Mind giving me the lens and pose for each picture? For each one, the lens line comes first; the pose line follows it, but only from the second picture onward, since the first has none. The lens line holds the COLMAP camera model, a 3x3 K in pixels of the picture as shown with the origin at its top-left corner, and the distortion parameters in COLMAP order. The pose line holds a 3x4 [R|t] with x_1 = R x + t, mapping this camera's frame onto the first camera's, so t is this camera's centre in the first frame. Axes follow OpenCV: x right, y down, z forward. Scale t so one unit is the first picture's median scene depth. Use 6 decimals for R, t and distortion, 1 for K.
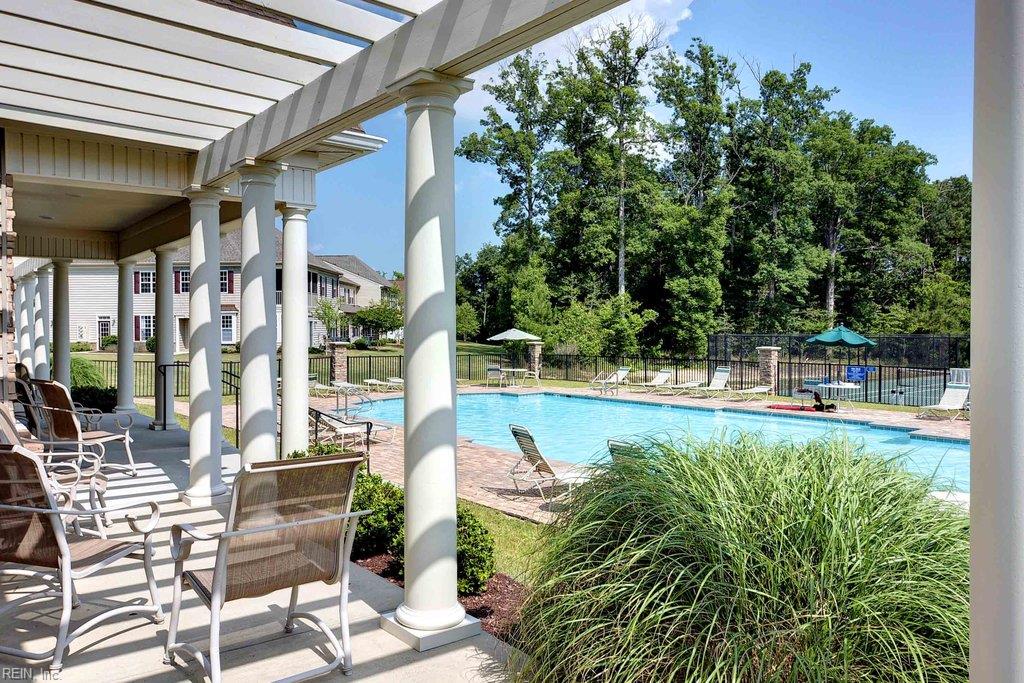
lens RADIAL K [[691.7, 0, 509.9], [0, 691.7, 339.6], [0, 0, 1]] dist [-0.000821, 0.000777]
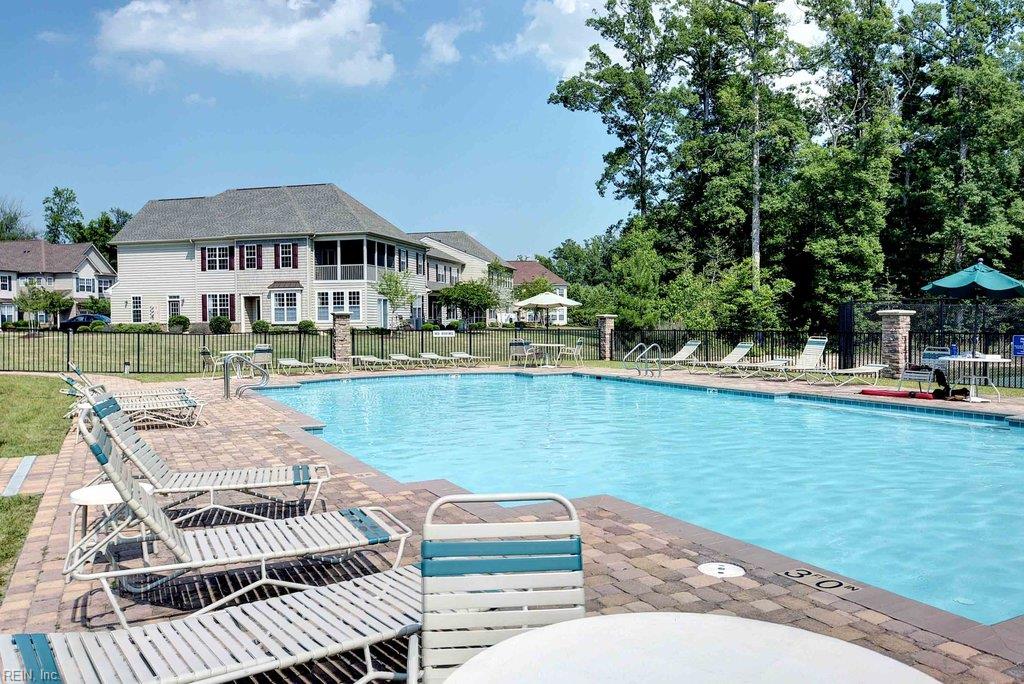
lens RADIAL K [[750.7, 0, 512.1], [0, 750.7, 341.3], [0, 0, 1]] dist [-0.009156, 0.005459]
pose [[0.977614, 0.000034, -0.210404, 0.070158], [0.003085, 0.999890, 0.014497, 0.013215], [0.210382, -0.014821, 0.977507, 0.082967]]
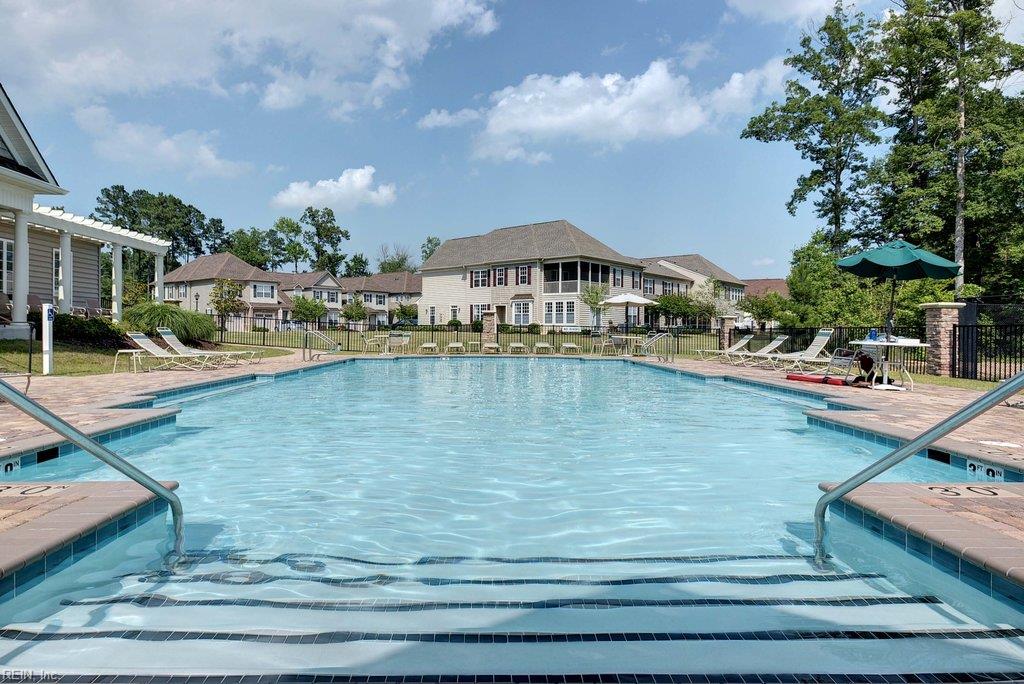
lens RADIAL K [[585.7, 0, 511.7], [0, 585.7, 338.9], [0, 0, 1]] dist [0.003881, 0.000230]
pose [[0.792511, 0.015879, -0.609651, 0.174438], [-0.017389, 0.999843, 0.003437, 0.022199], [0.609610, 0.007877, 0.792662, 0.141472]]
